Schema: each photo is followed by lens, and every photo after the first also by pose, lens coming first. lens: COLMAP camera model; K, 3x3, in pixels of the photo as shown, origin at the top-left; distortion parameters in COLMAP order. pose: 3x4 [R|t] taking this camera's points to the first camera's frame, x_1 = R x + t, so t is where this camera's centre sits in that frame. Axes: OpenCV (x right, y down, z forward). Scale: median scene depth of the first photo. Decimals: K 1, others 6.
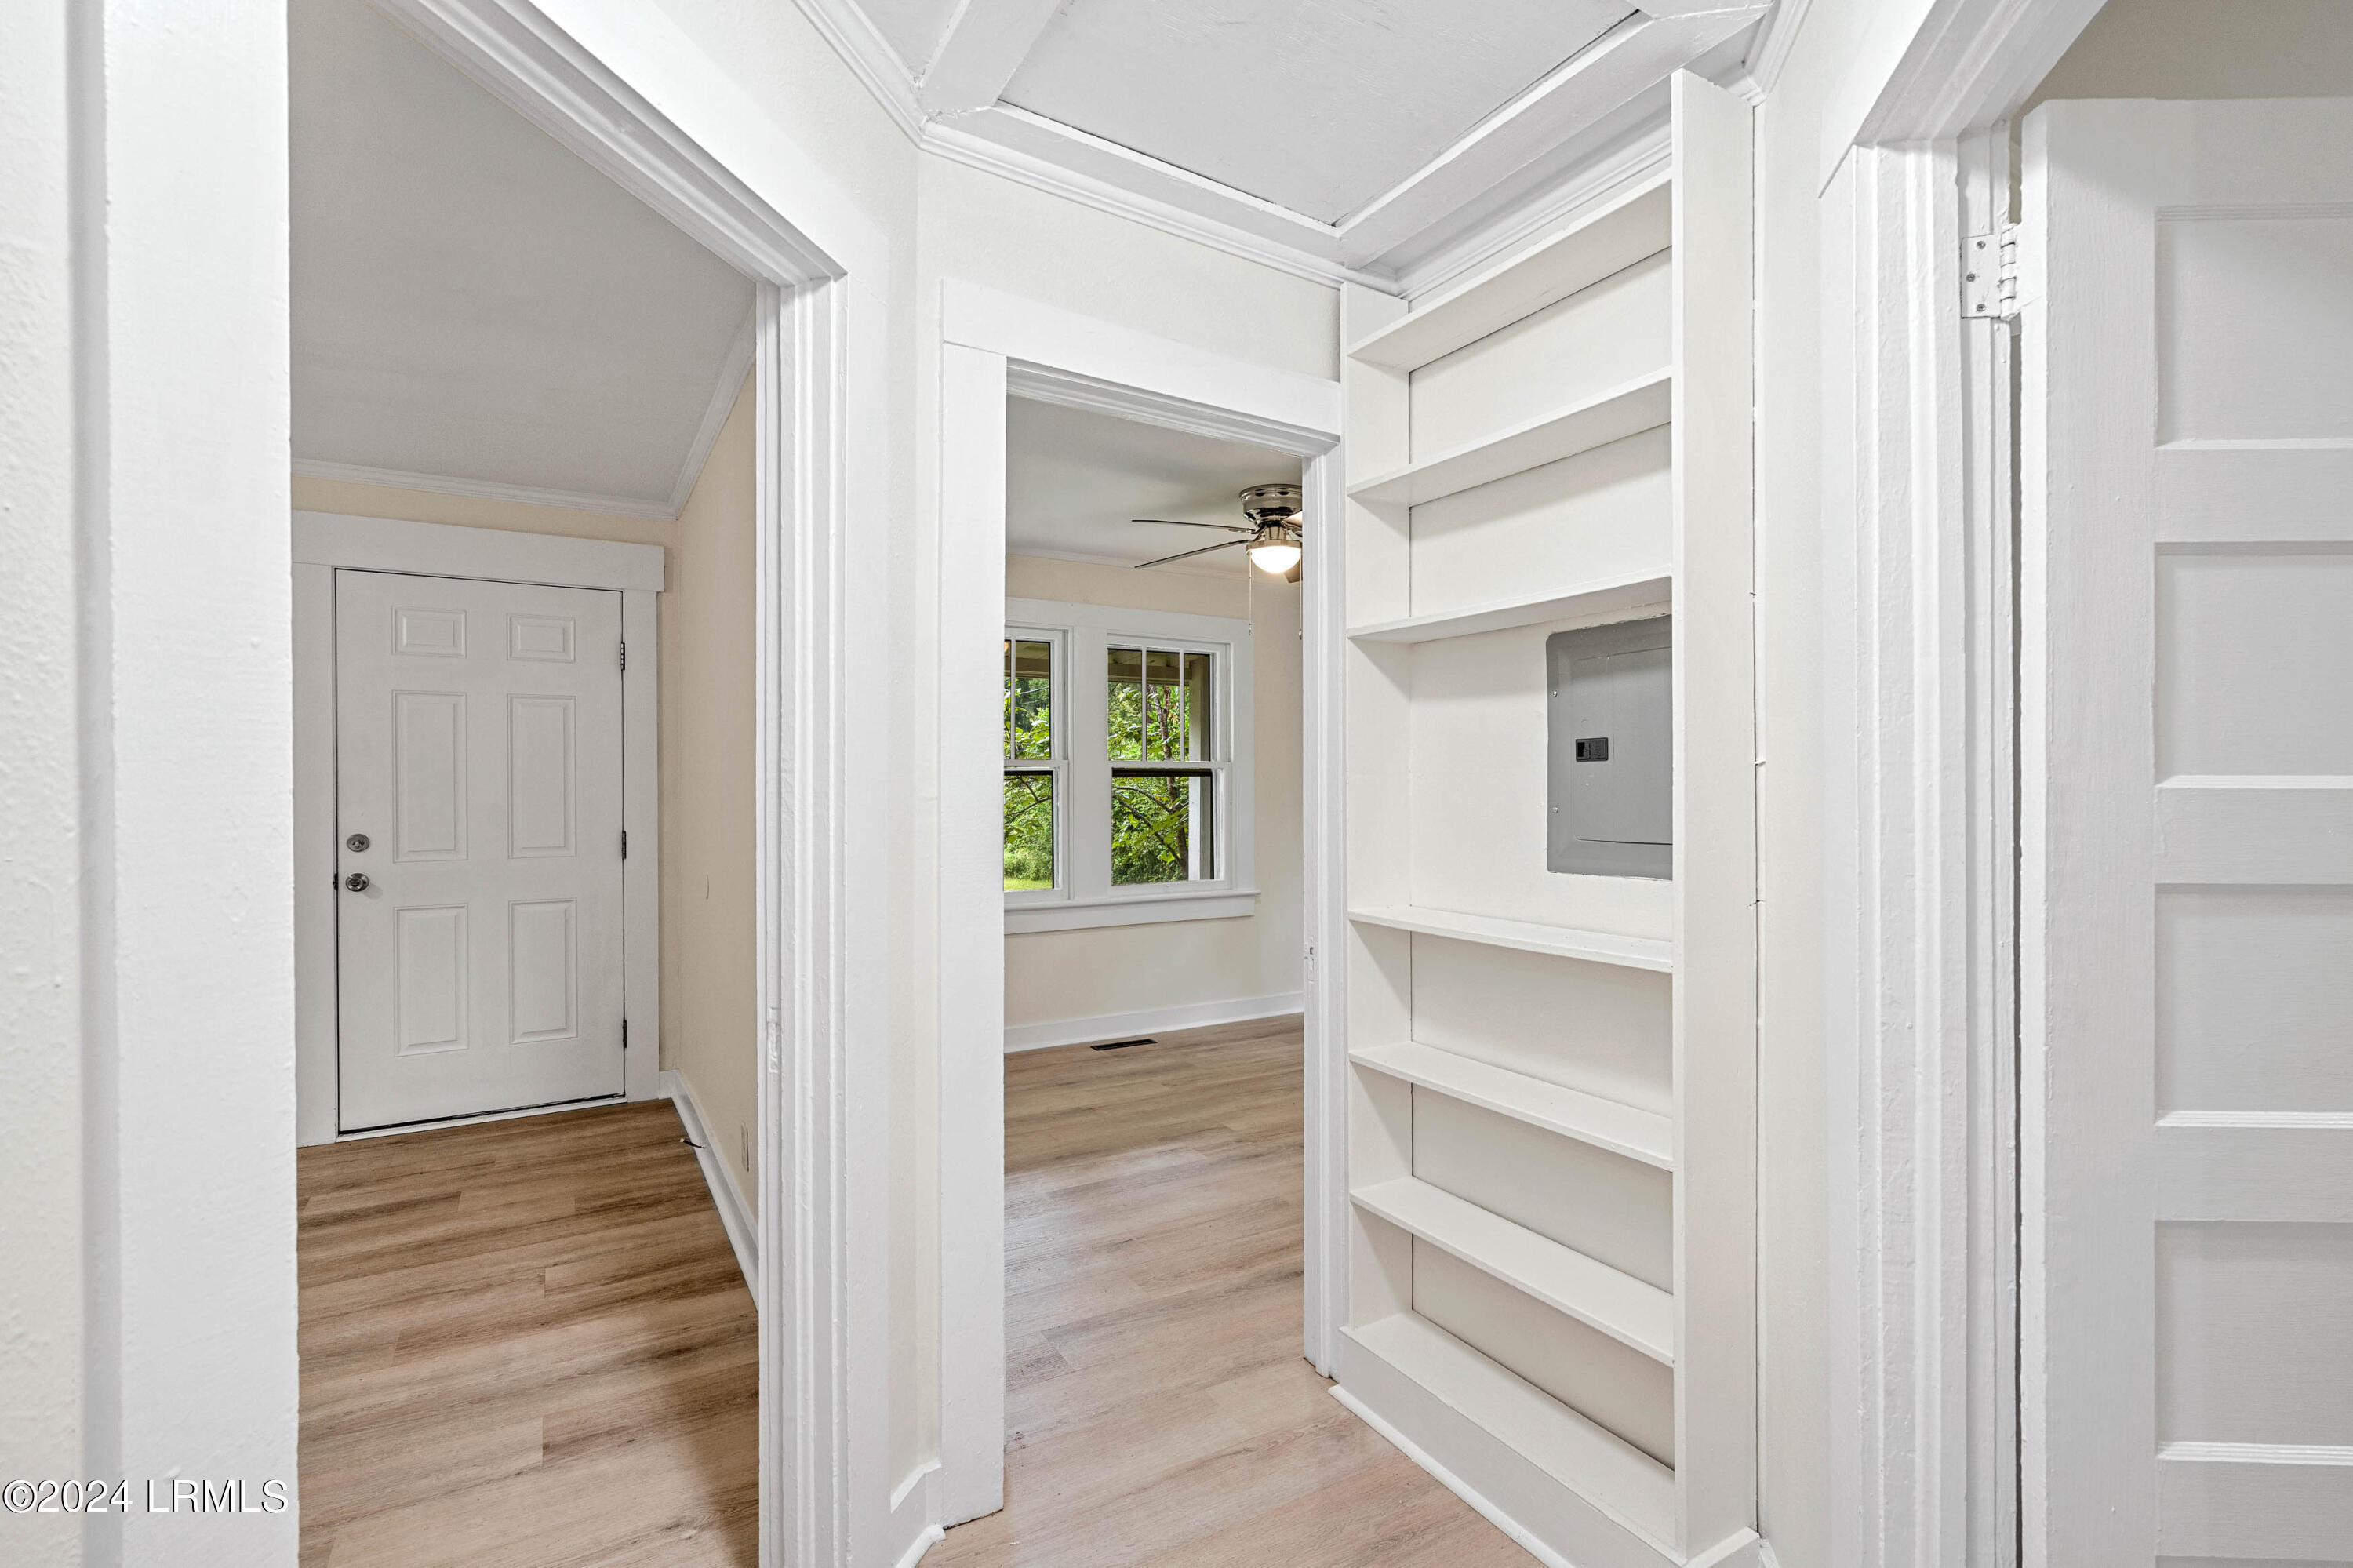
lens RADIAL K [[1053.5, 0, 1176.5], [0, 1053.5, 784.0], [0, 0, 1]] dist [-0.003304, 0.001529]
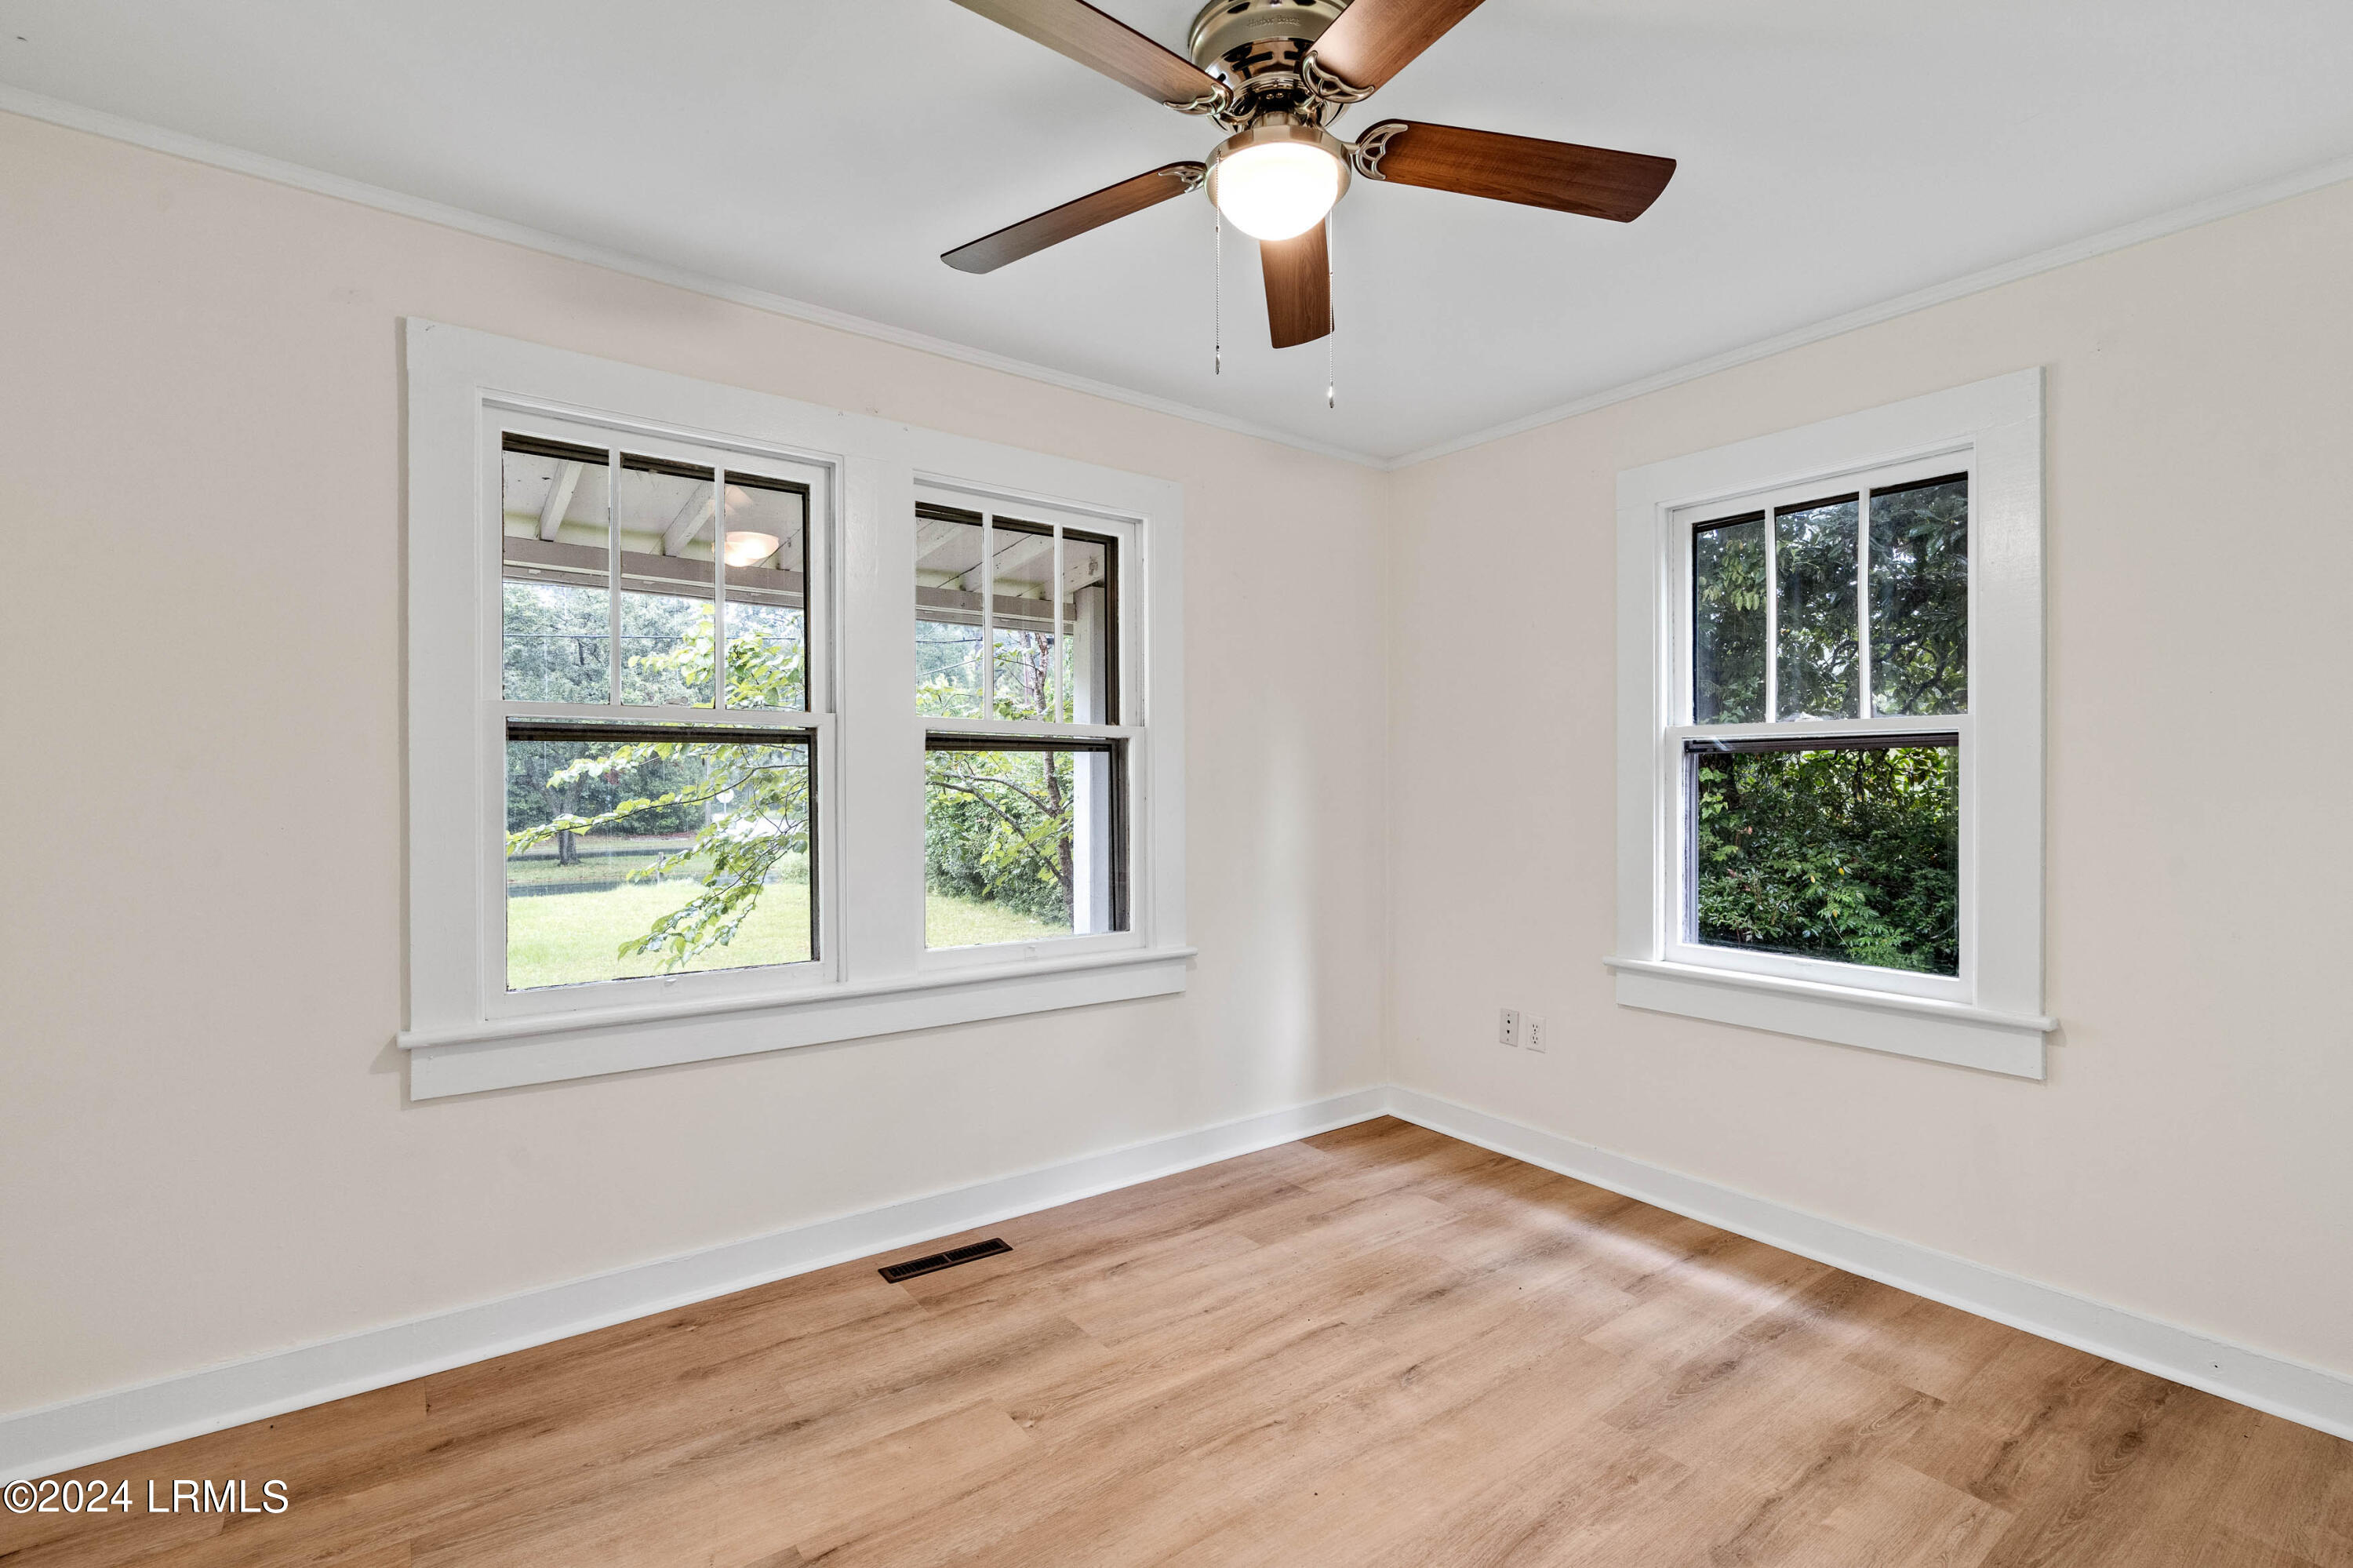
lens RADIAL K [[1053.5, 0, 1176.5], [0, 1053.5, 784.0], [0, 0, 1]] dist [-0.003304, 0.001529]
pose [[0.994502, -0.003927, 0.104646, 0.009386], [0.004261, 0.999987, -0.002968, 0.015571], [-0.104633, 0.003398, 0.994505, 0.477521]]
